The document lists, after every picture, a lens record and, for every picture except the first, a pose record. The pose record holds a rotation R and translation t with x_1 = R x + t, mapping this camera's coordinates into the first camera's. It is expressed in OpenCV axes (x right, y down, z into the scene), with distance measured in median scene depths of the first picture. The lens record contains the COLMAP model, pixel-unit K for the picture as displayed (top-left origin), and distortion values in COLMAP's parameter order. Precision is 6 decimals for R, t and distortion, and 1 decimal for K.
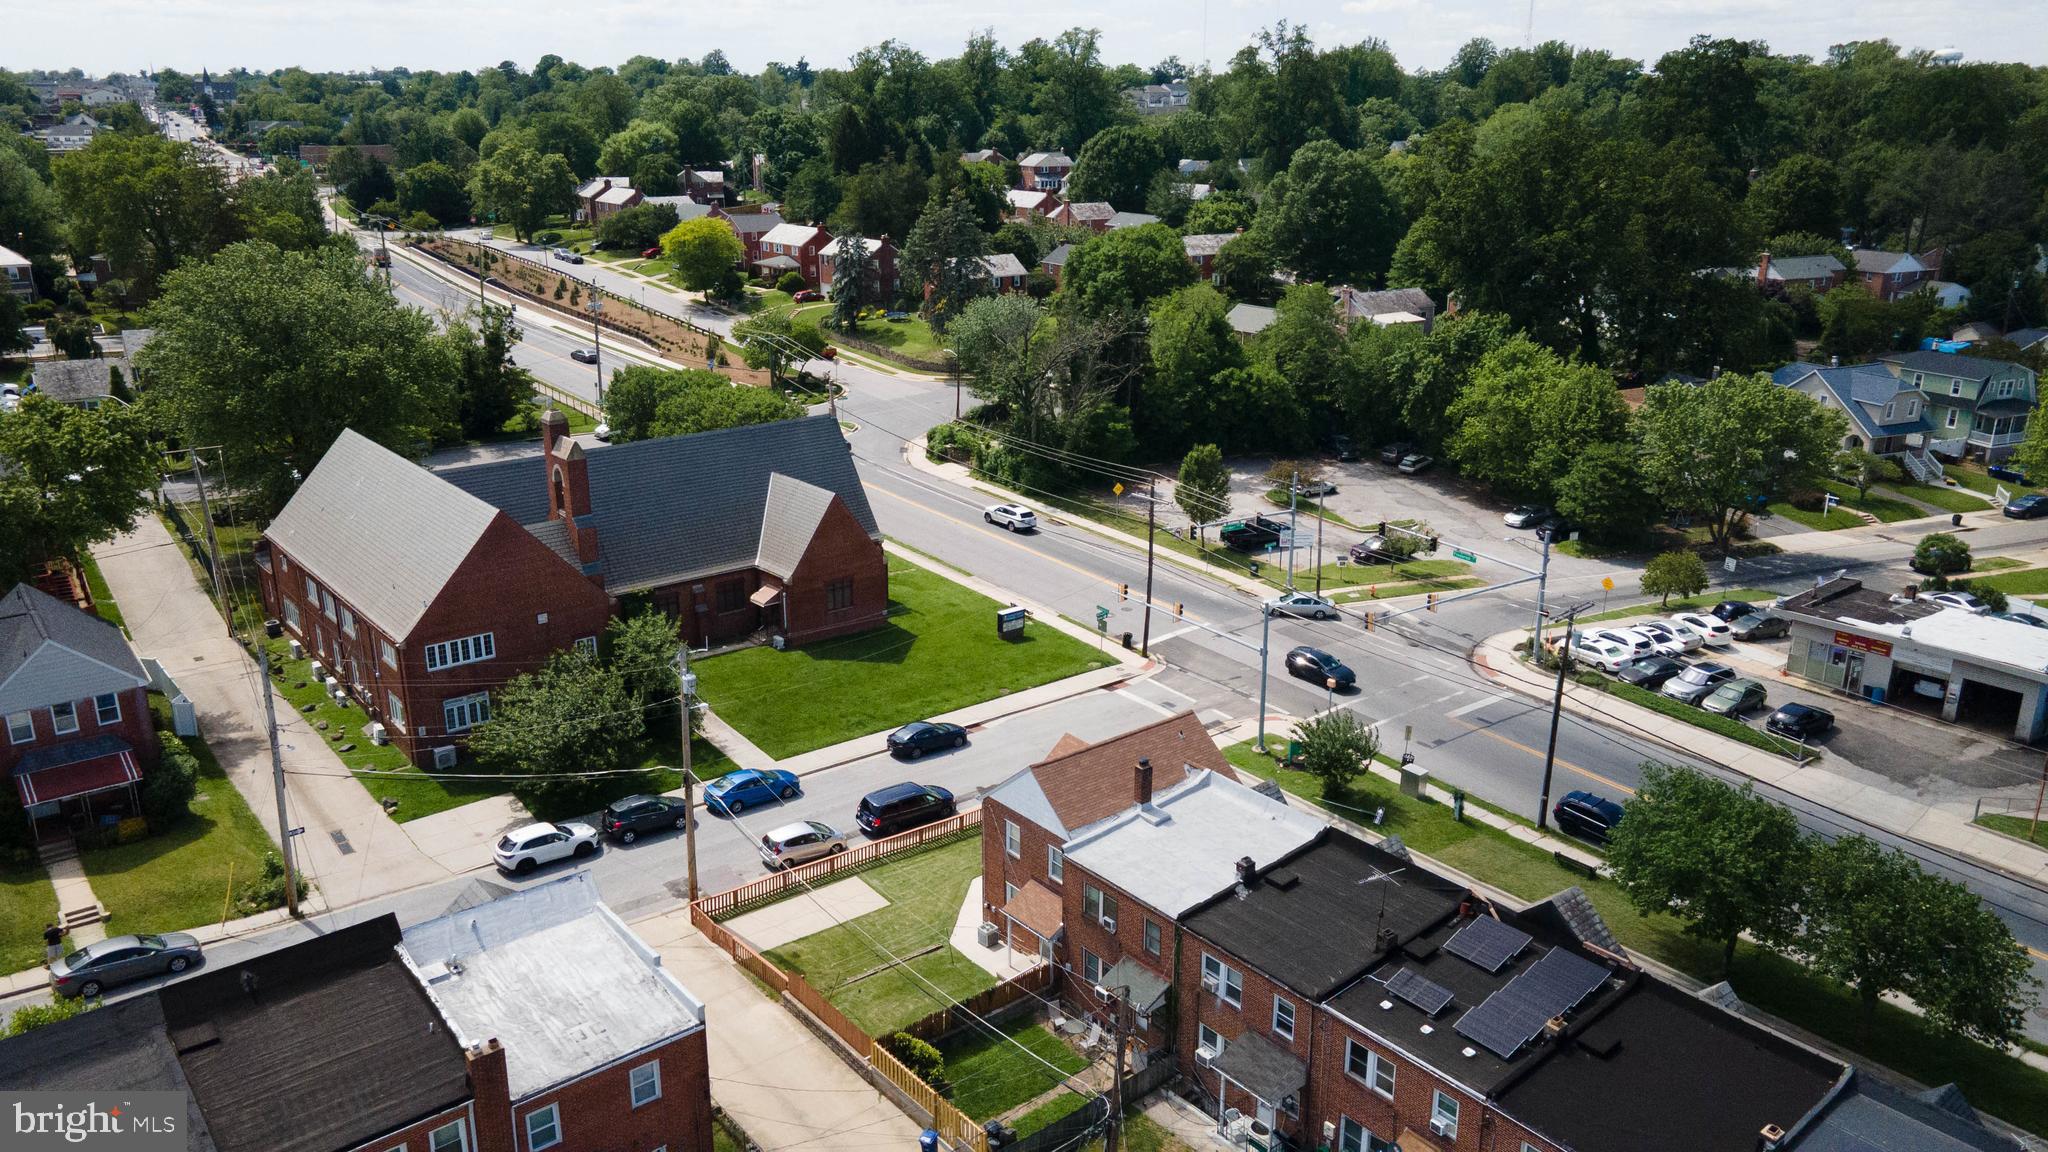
lens RADIAL K [[1483.6, 0, 1024.0], [0, 1483.6, 576.0], [0, 0, 1]] dist [0.021068, 0.046554]
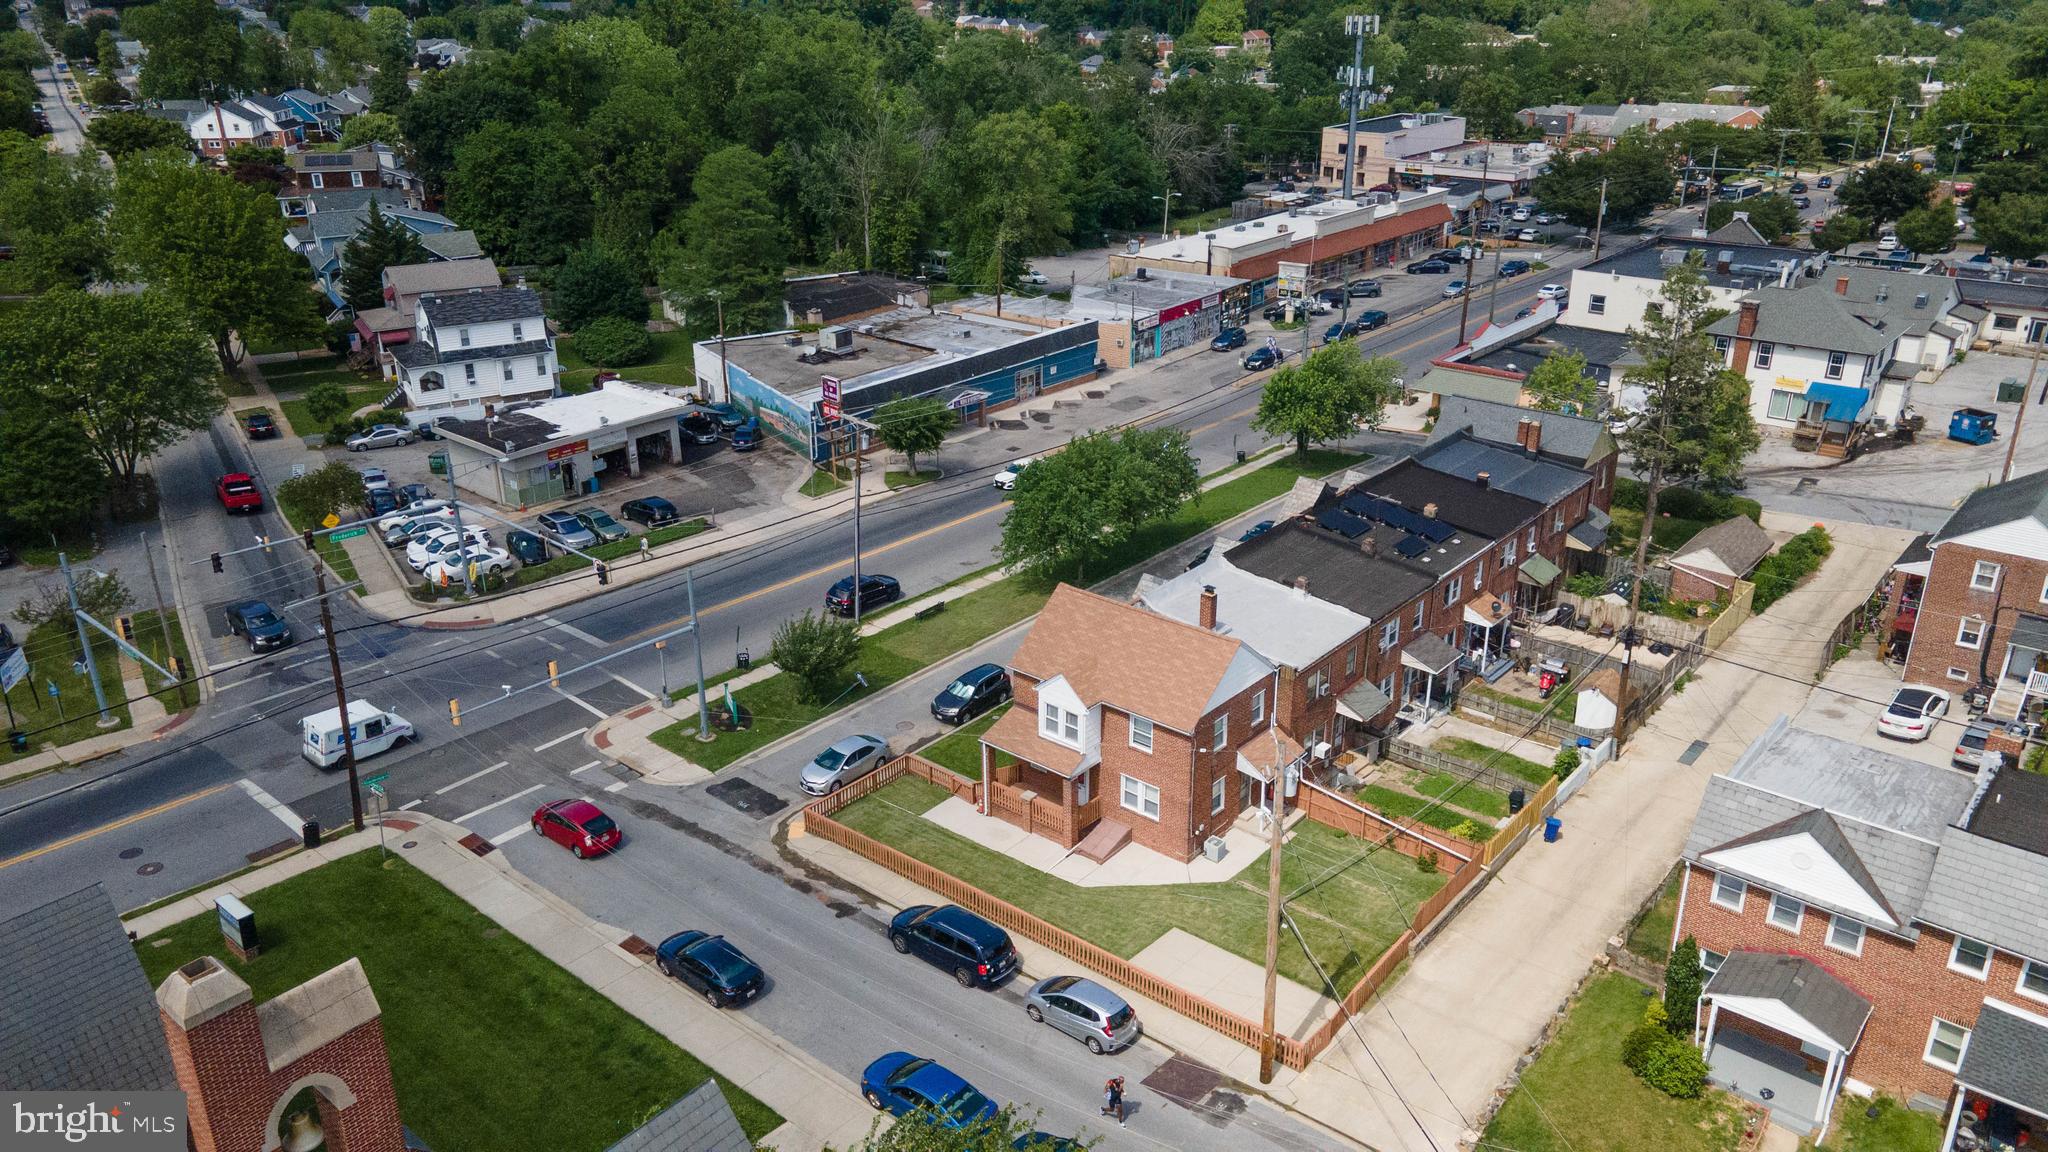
lens RADIAL K [[1483.6, 0, 1024.0], [0, 1483.6, 576.0], [0, 0, 1]] dist [0.021068, 0.046554]
pose [[-0.181329, -0.382257, 0.906090, -0.560431], [0.306209, 0.853616, 0.421398, -0.243453], [-0.934535, 0.353864, -0.037734, 0.764997]]
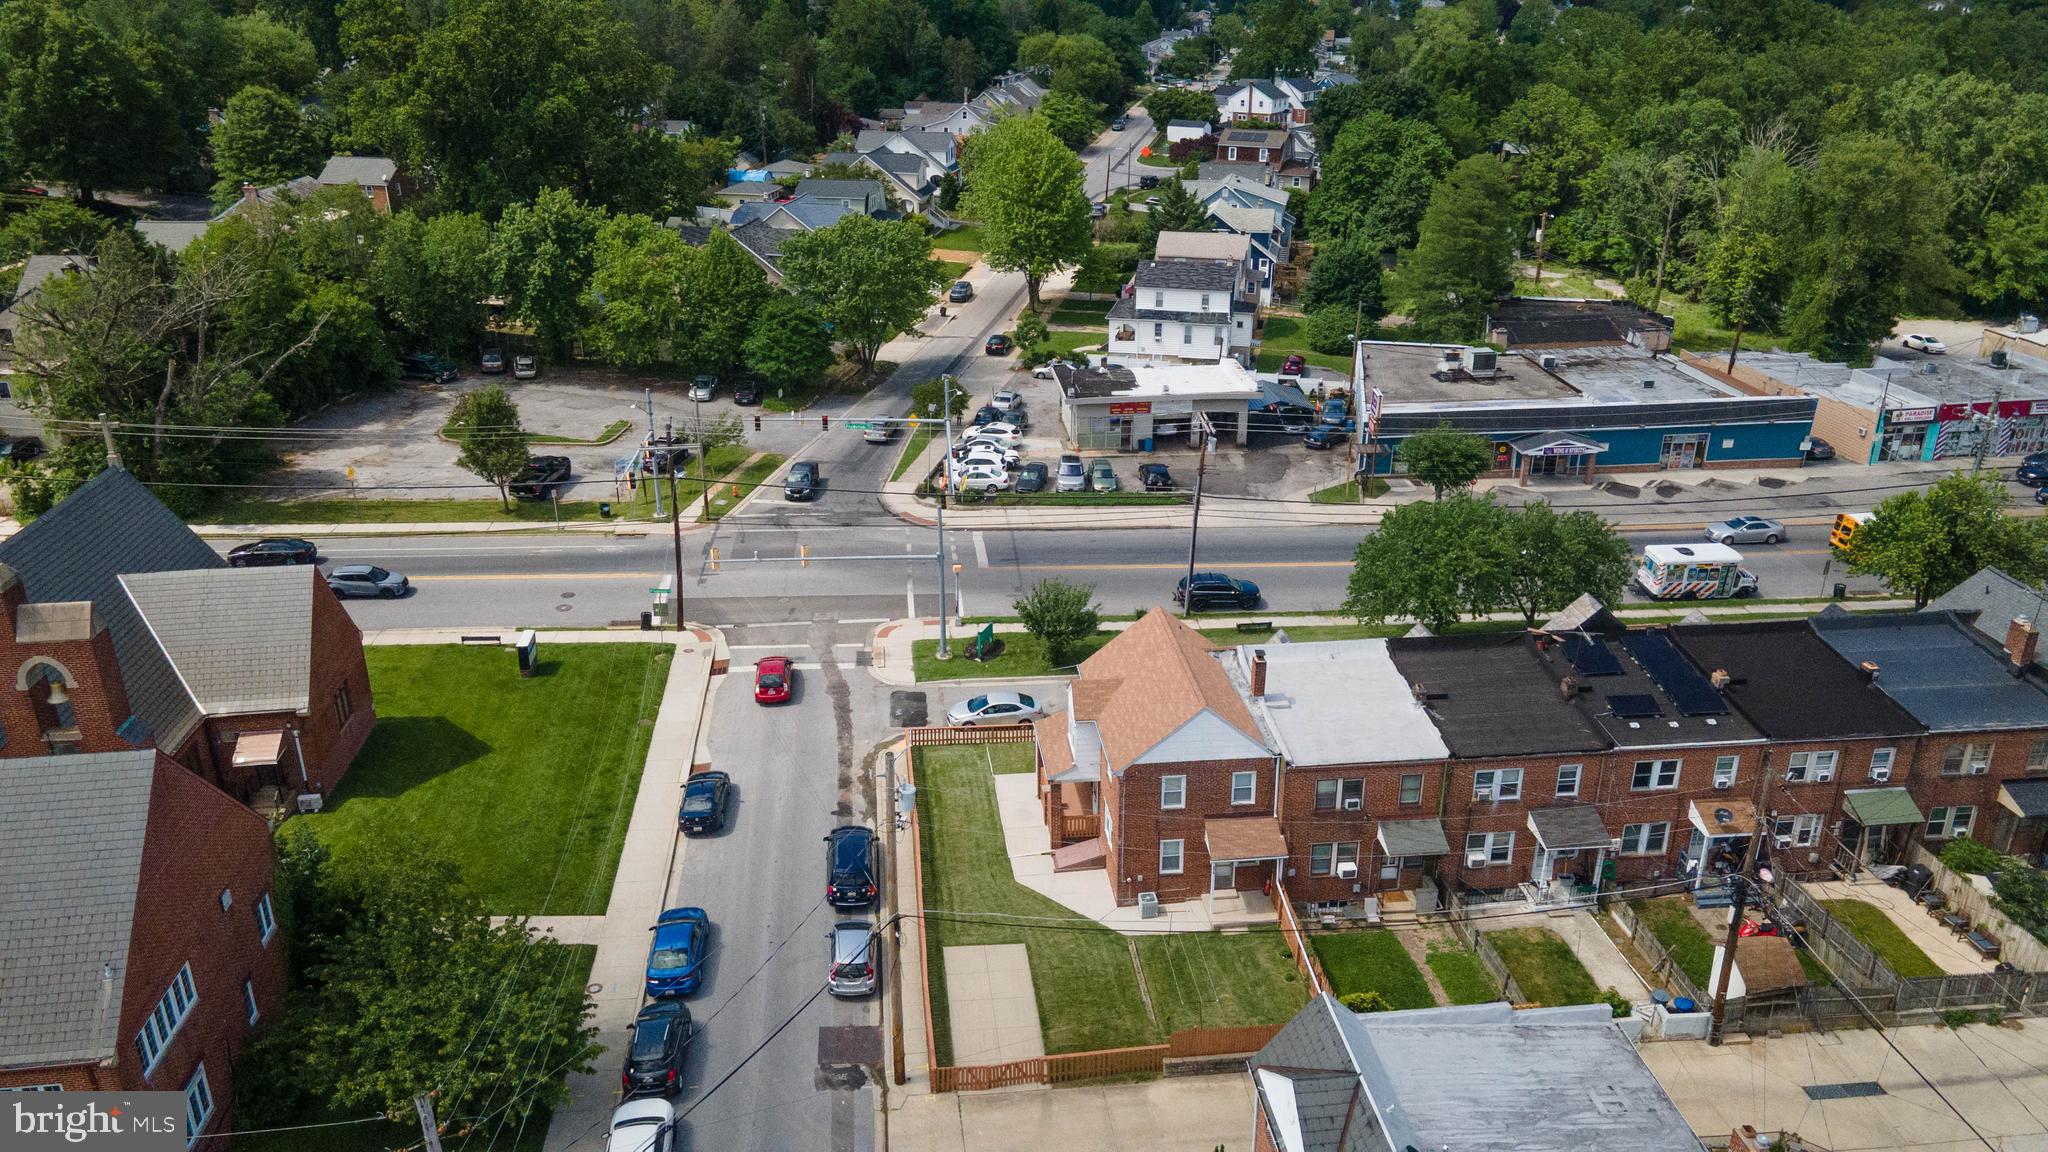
lens RADIAL K [[1482.0, 0, 1024.0], [0, 1482.0, 576.0], [0, 0, 1]] dist [0.037446, -0.002042]
pose [[0.544402, -0.332021, 0.770317, -0.497735], [0.259289, 0.939963, 0.221896, -0.122982], [-0.797744, 0.078934, 0.597808, 0.347362]]
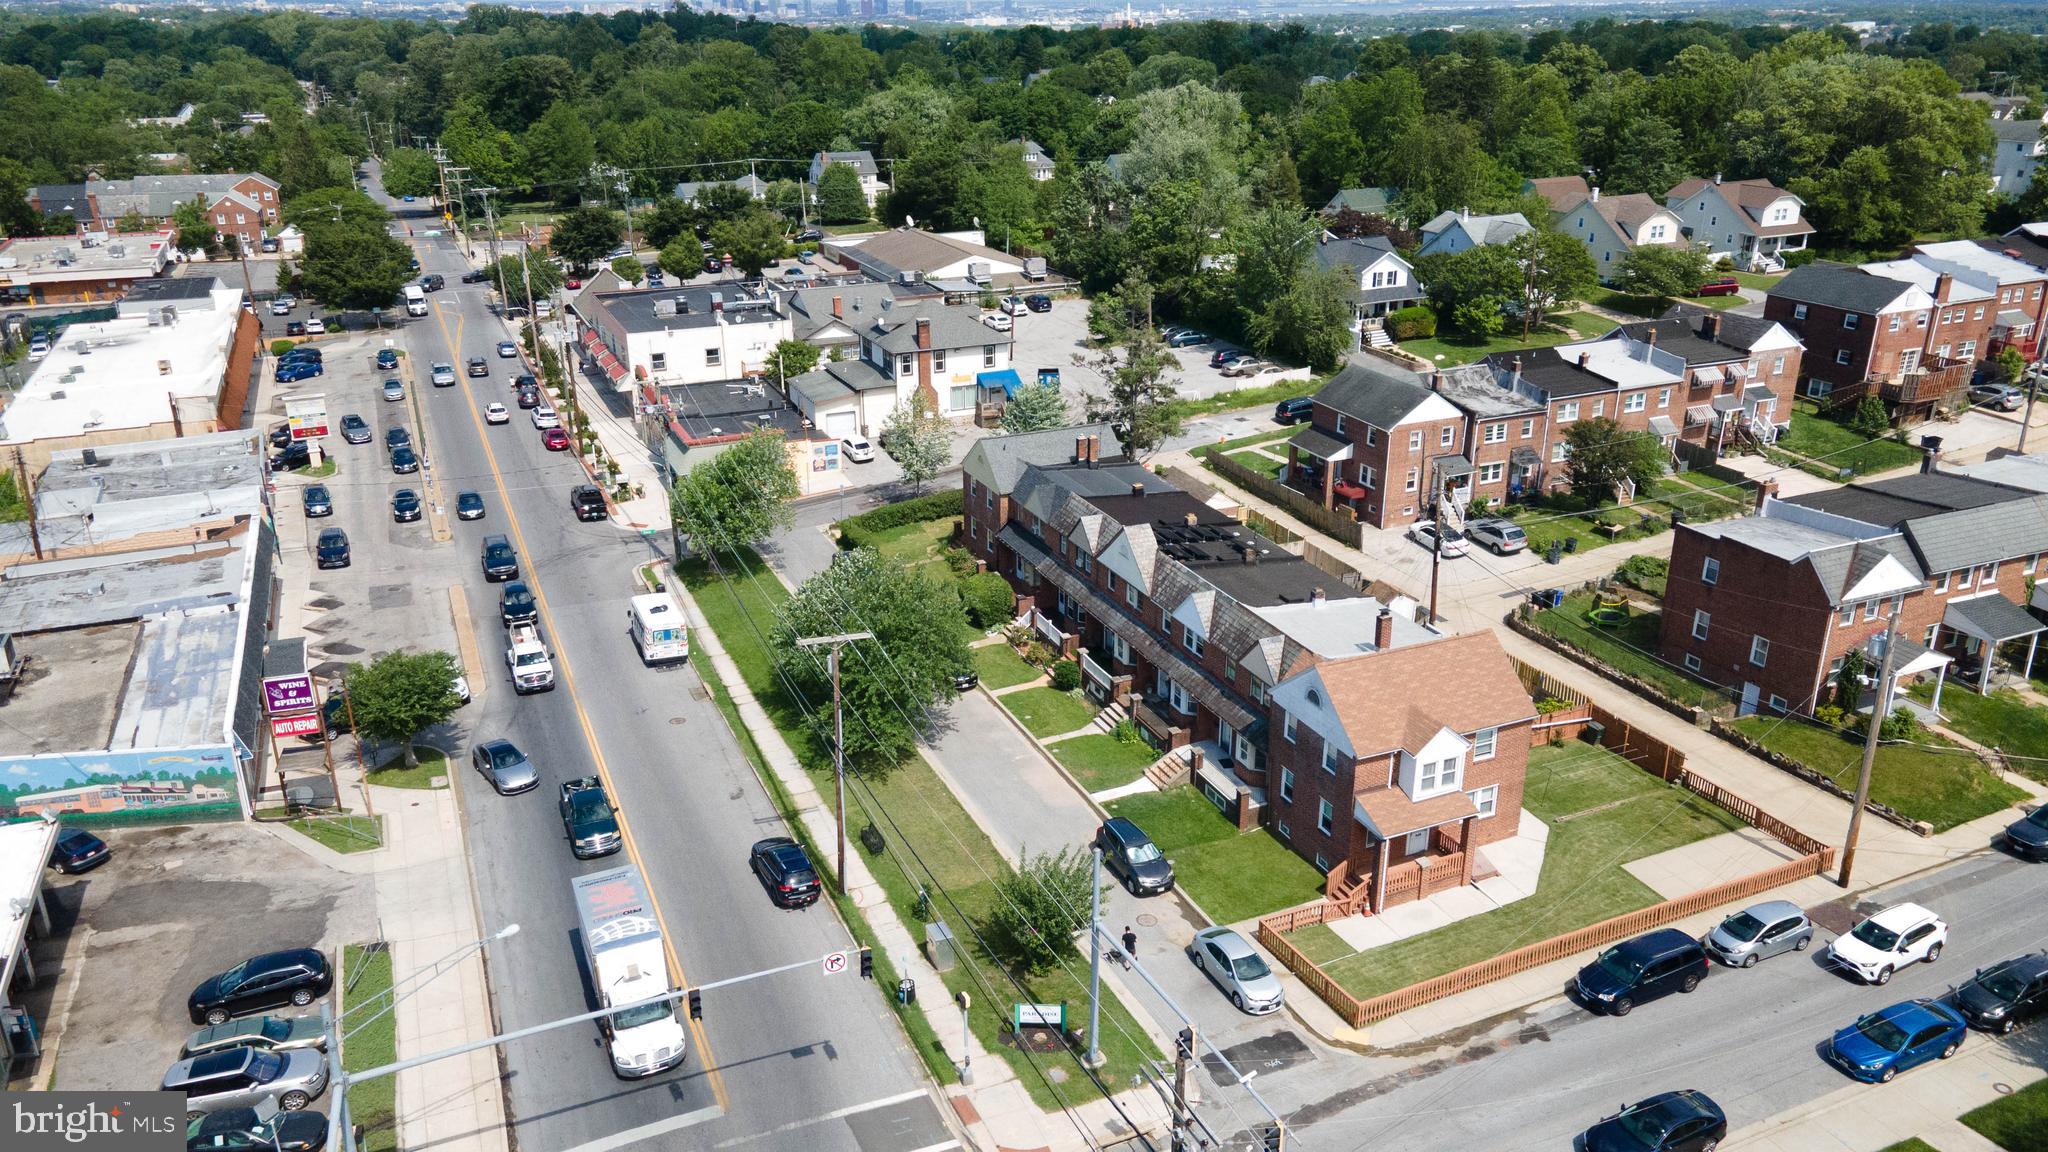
lens RADIAL K [[1482.0, 0, 1024.0], [0, 1482.0, 576.0], [0, 0, 1]] dist [0.037446, -0.002042]
pose [[-0.965287, -0.093243, 0.243982, 0.046992], [0.081648, 0.779576, 0.620963, -0.411741], [-0.248103, 0.619328, -0.744902, 1.250253]]
